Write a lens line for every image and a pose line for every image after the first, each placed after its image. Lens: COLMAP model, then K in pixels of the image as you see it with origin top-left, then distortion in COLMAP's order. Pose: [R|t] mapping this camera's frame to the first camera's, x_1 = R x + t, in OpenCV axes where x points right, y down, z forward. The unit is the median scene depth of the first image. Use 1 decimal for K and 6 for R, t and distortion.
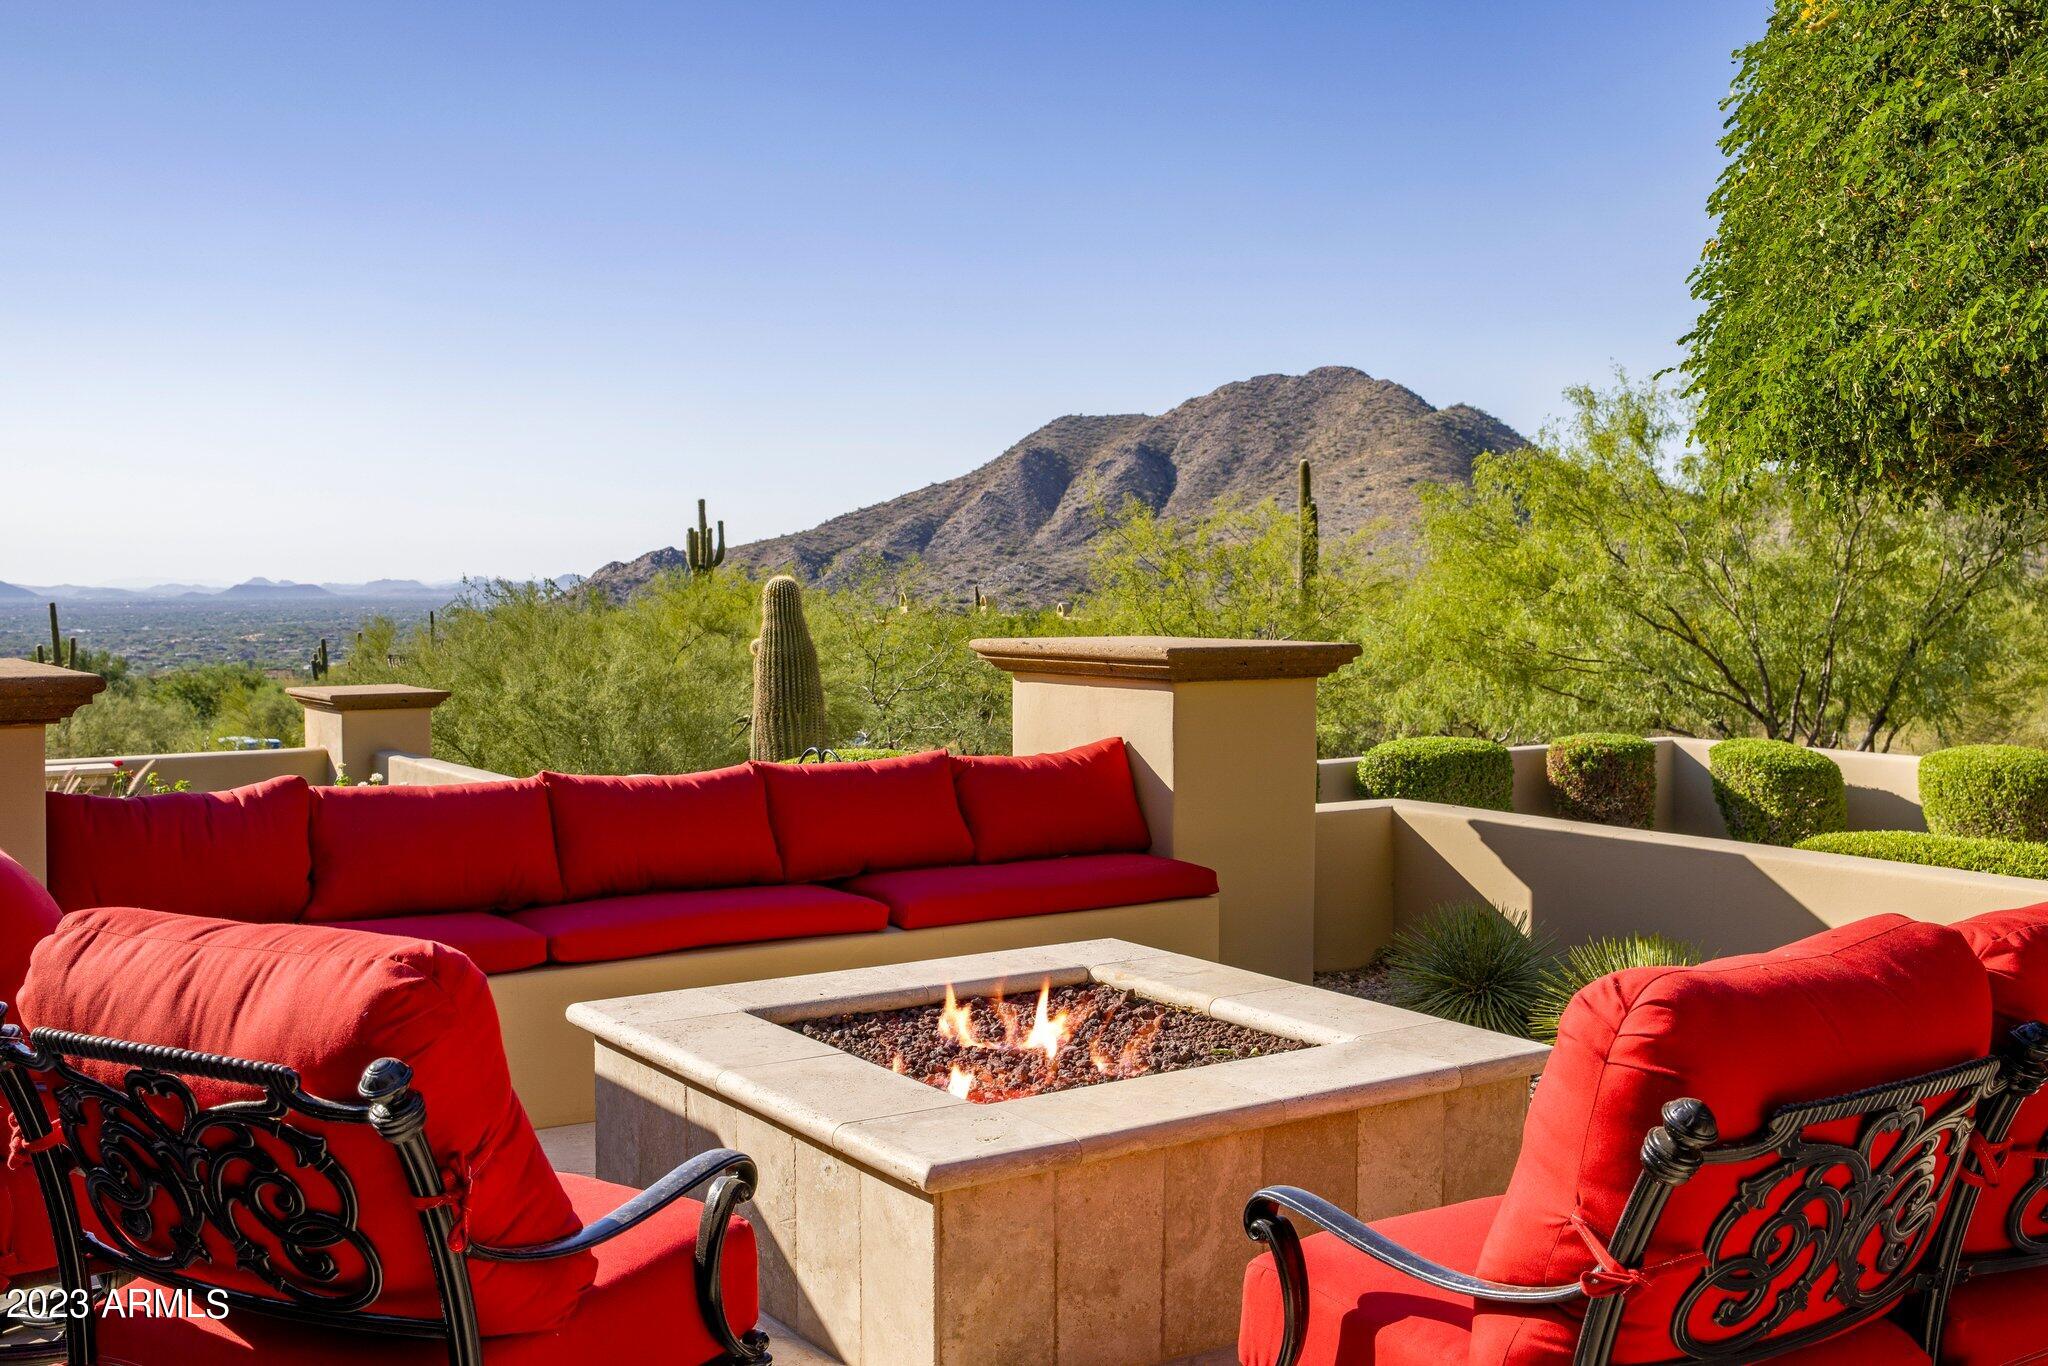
lens RADIAL K [[2062.3, 0, 1024.0], [0, 2062.3, 683.0], [0, 0, 1]] dist [0.006647, 0.020366]
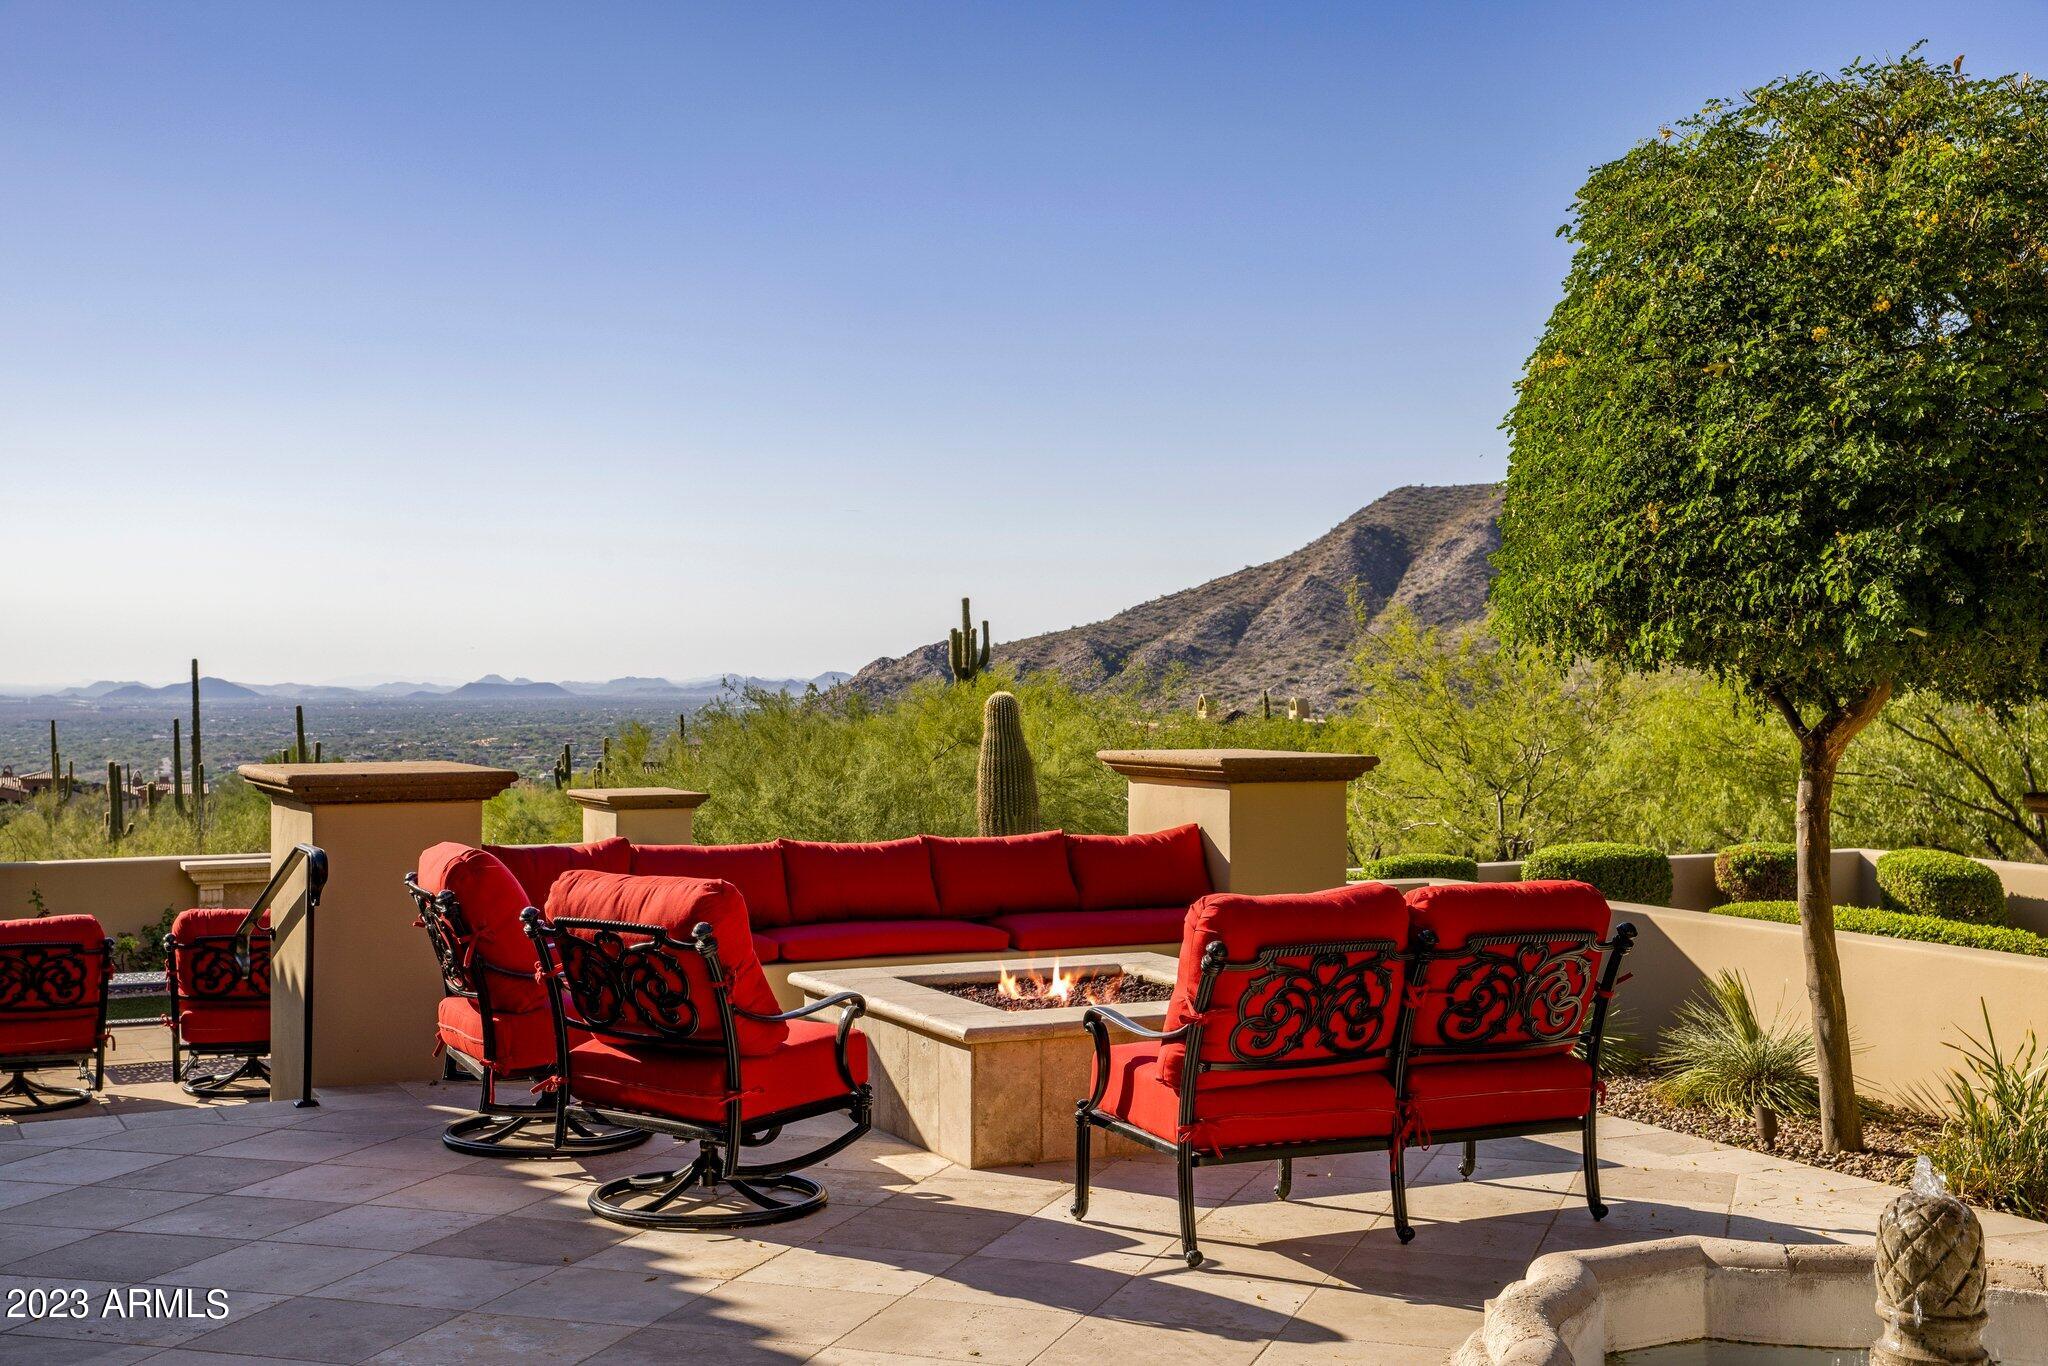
lens RADIAL K [[2441.1, 0, 1024.0], [0, 2441.1, 683.0], [0, 0, 1]] dist [0.051276, 0.011776]
pose [[0.990344, 0.001502, -0.138622, 0.078118], [-0.008086, 0.998865, -0.046939, 0.005040], [0.138394, 0.047606, 0.989232, -0.304231]]
